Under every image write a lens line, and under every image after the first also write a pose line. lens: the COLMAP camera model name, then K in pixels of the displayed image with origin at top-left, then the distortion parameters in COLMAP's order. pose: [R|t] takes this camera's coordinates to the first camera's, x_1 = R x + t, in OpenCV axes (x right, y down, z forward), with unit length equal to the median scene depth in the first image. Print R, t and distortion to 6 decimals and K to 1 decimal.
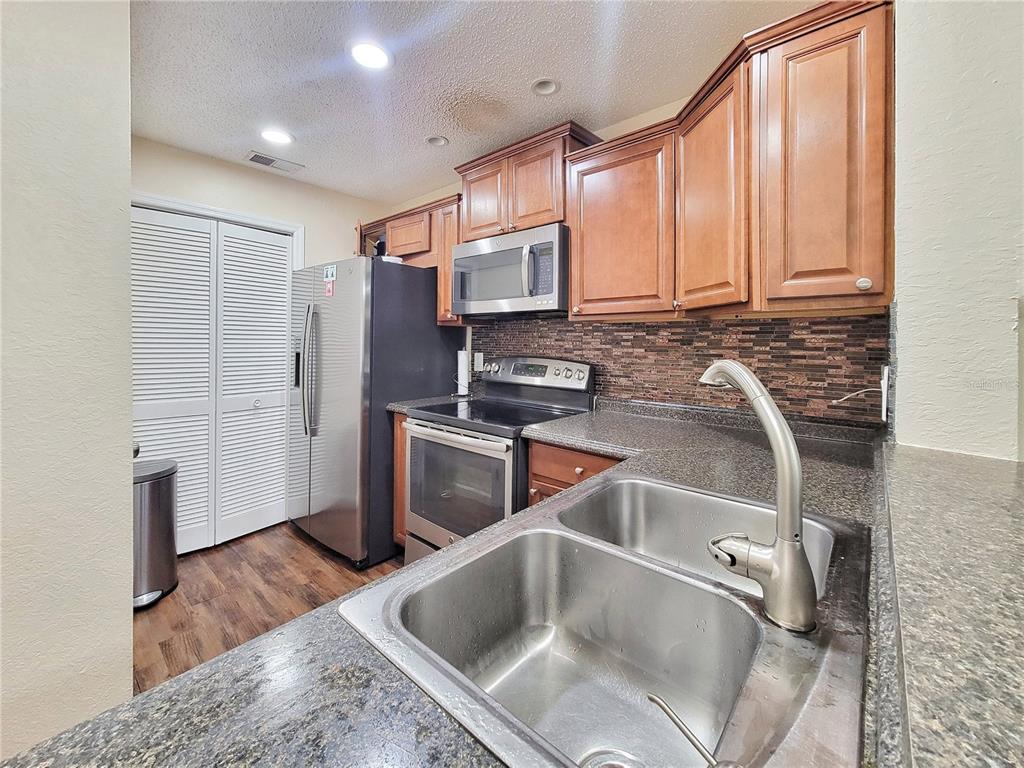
lens RADIAL K [[417.7, 0, 507.9], [0, 417.7, 382.8], [0, 0, 1]] dist [0.000238, 0.000180]
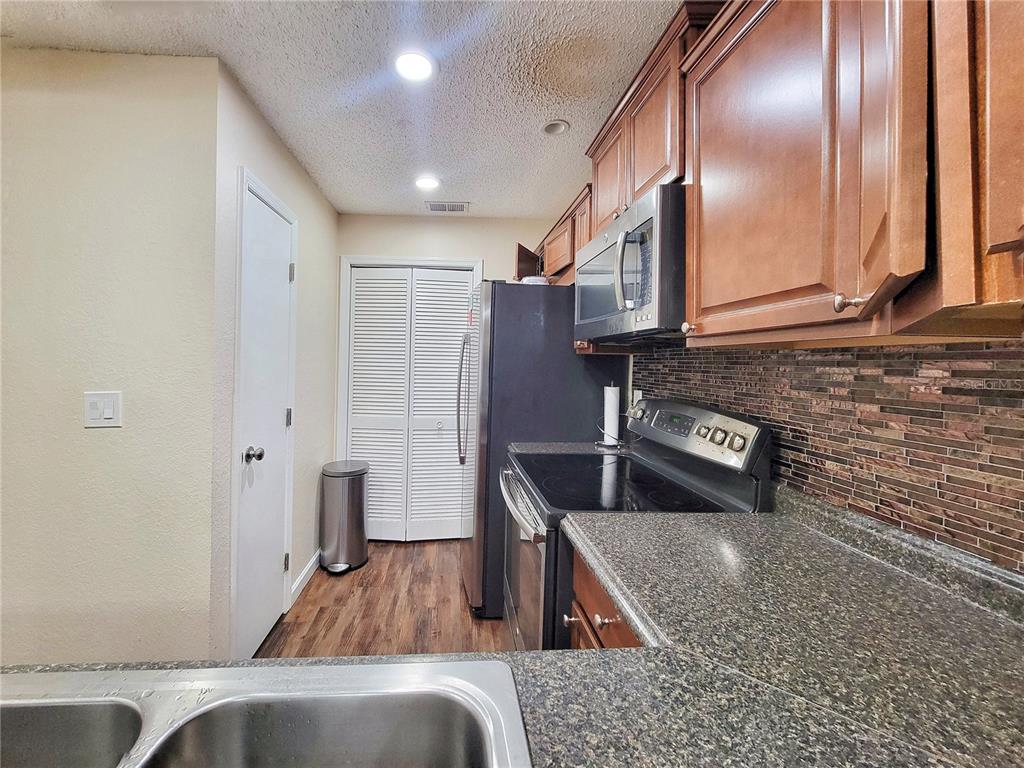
lens RADIAL K [[417.7, 0, 481.9], [0, 417.7, 386.1], [0, 0, 1]] dist [0.000238, 0.000180]
pose [[0.697393, 0.047265, -0.715129, 0.324344], [-0.083238, 0.996412, -0.015319, -0.055597], [0.711839, 0.070209, 0.698825, 0.357816]]
